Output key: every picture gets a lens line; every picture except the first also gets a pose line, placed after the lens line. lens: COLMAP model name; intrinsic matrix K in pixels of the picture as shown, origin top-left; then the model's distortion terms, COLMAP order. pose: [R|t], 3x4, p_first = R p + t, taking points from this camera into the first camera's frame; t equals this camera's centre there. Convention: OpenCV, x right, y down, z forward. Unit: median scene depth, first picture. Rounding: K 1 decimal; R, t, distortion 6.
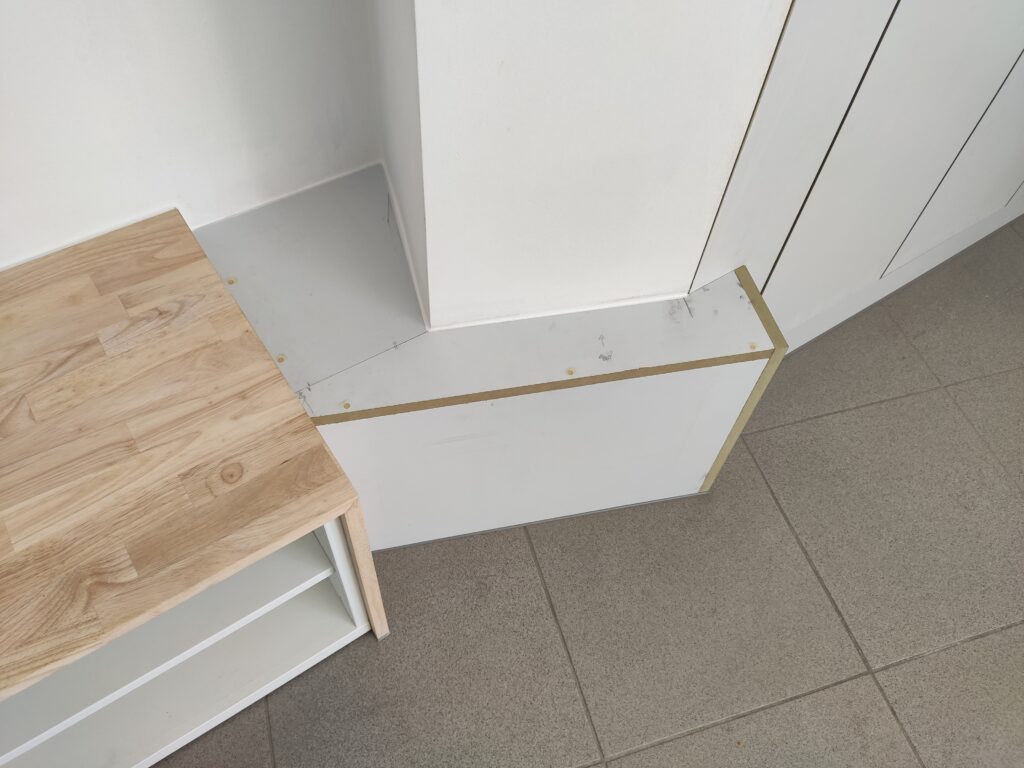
lens RADIAL K [[769.8, 0, 512.0], [0, 769.8, 384.0], [0, 0, 1]] dist [0.090054, -0.136524]
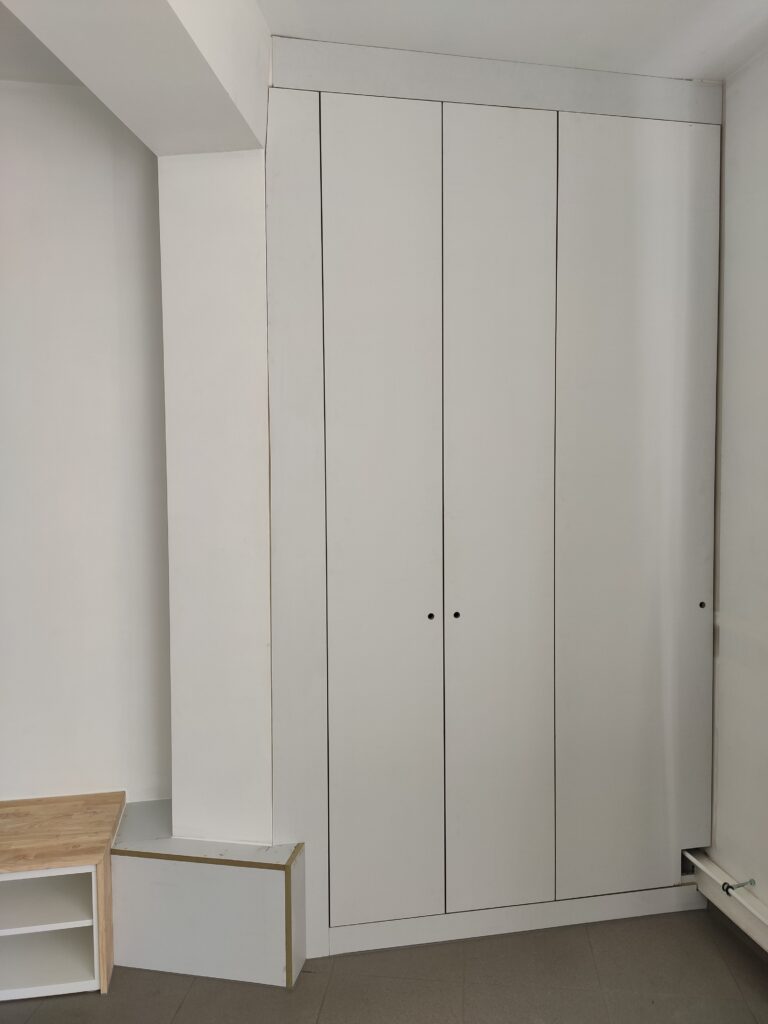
lens RADIAL K [[769.8, 0, 384.0], [0, 769.8, 512.0], [0, 0, 1]] dist [0.090054, -0.136524]
pose [[0.915656, -0.038284, -0.400137, 1.855619], [-0.290175, 0.625903, -0.723909, 1.063952], [0.278161, 0.778961, 0.562002, -1.296651]]
